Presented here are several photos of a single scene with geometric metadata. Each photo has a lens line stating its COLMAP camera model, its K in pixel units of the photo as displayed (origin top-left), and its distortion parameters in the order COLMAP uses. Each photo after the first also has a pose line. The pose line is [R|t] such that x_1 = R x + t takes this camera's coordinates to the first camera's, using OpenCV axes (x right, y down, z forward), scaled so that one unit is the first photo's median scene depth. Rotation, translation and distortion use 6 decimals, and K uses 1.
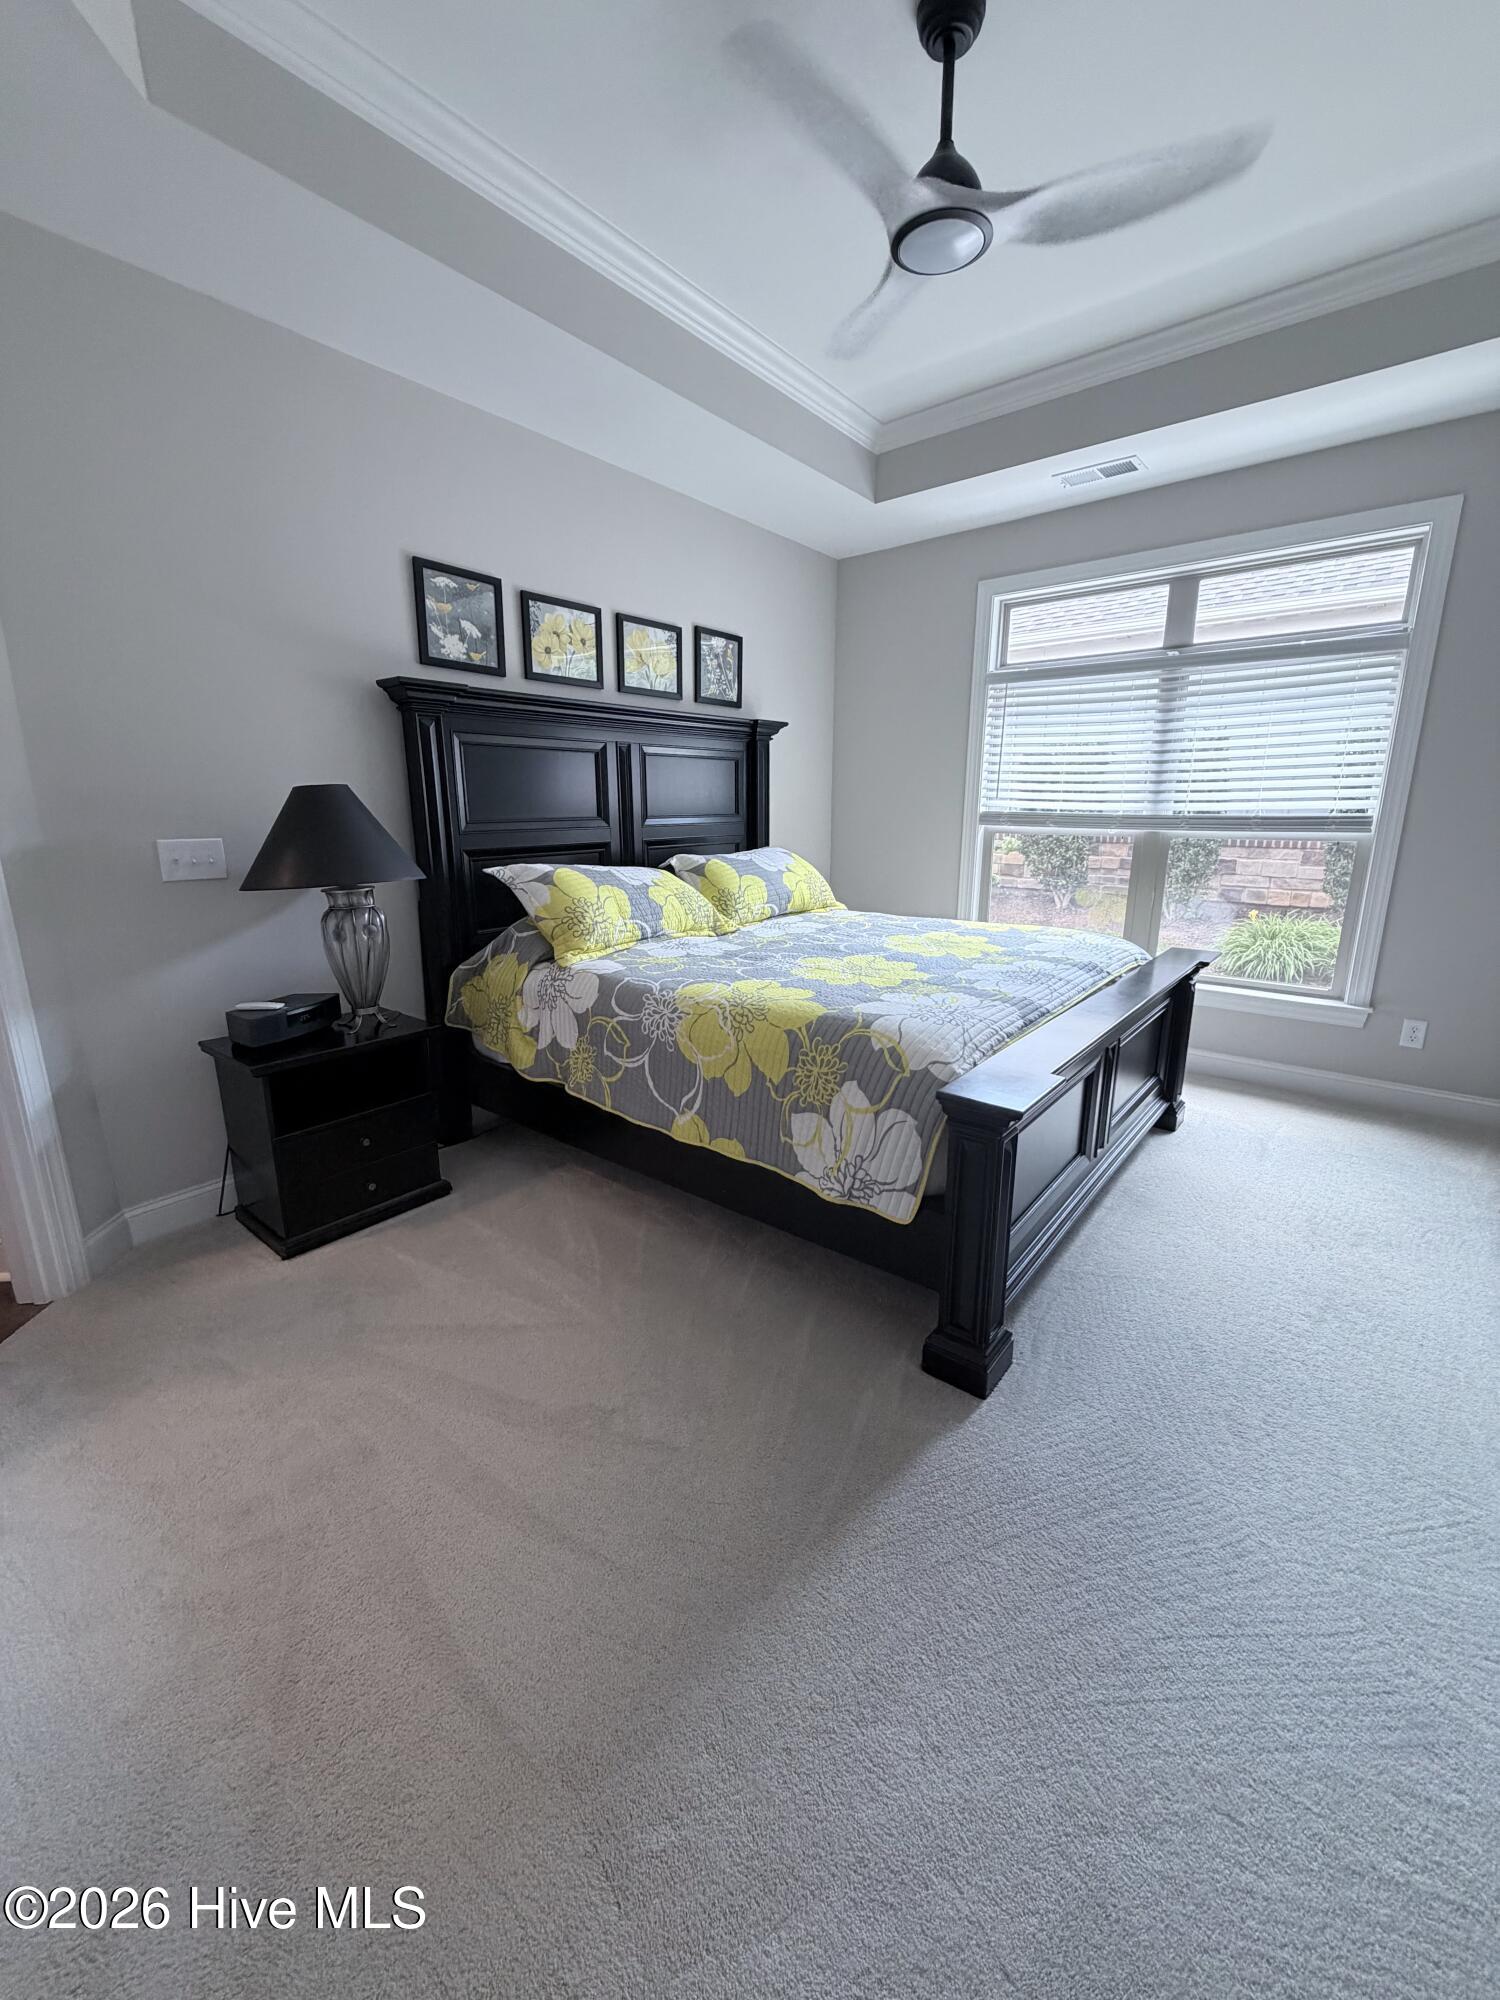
lens RADIAL K [[797.6, 0, 759.9], [0, 797.6, 998.0], [0, 0, 1]] dist [-0.002208, 0.000895]
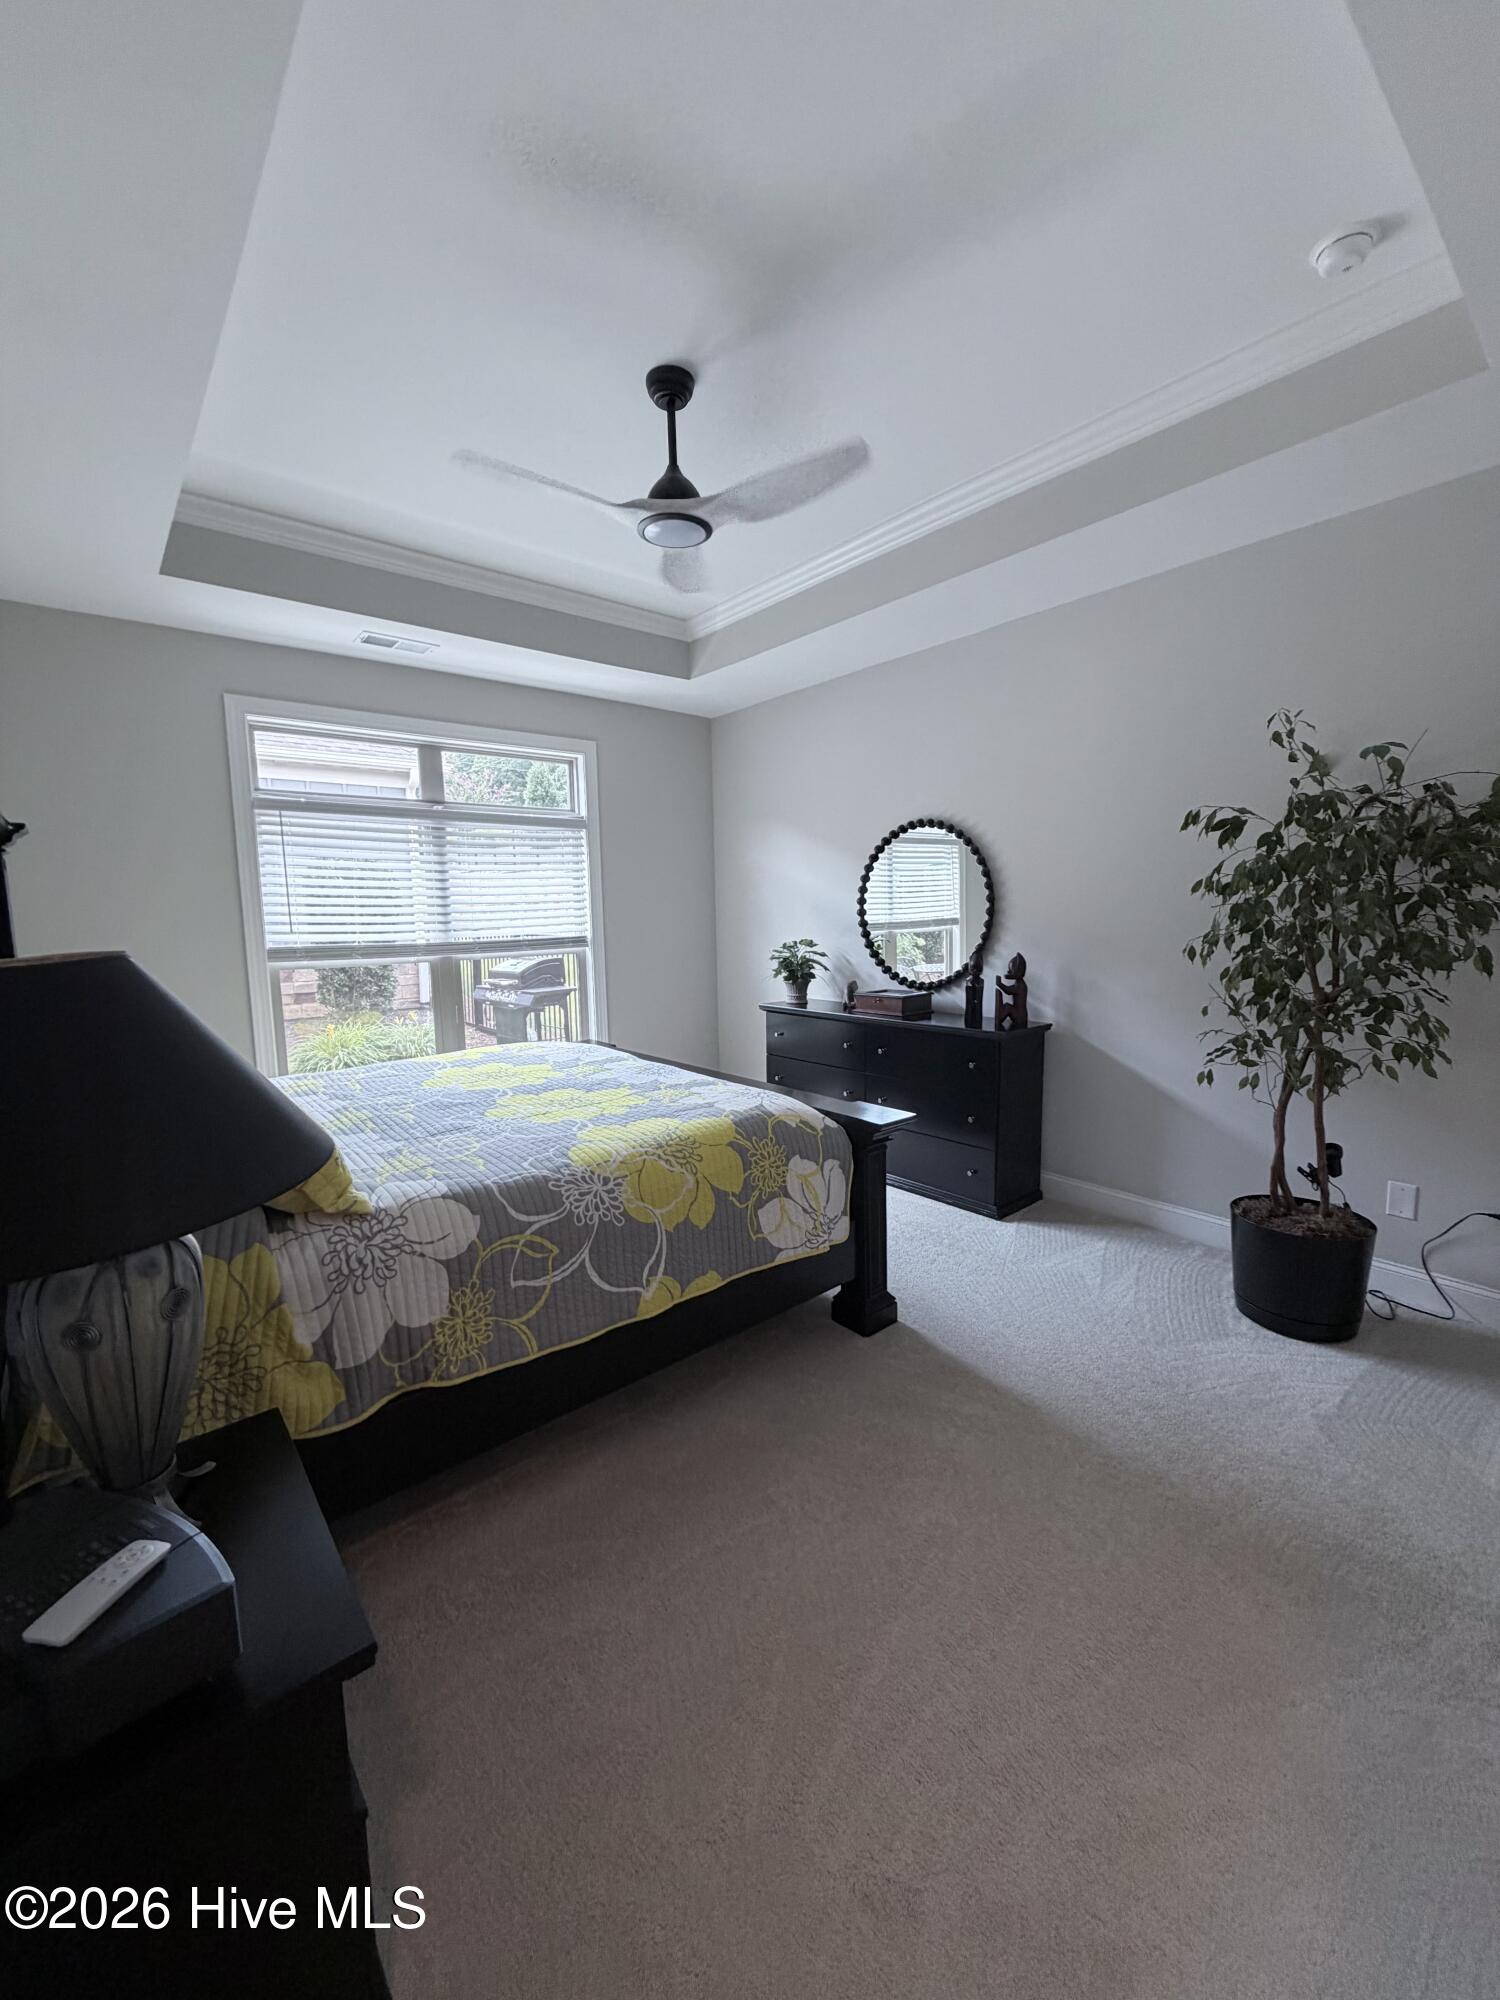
lens RADIAL K [[797.6, 0, 743.5], [0, 797.6, 999.3], [0, 0, 1]] dist [-0.002208, 0.000895]
pose [[0.193823, -0.112582, 0.974555, -0.858172], [0.252435, 0.965667, 0.061350, -0.181394], [-0.948003, 0.234121, 0.215588, 0.592061]]
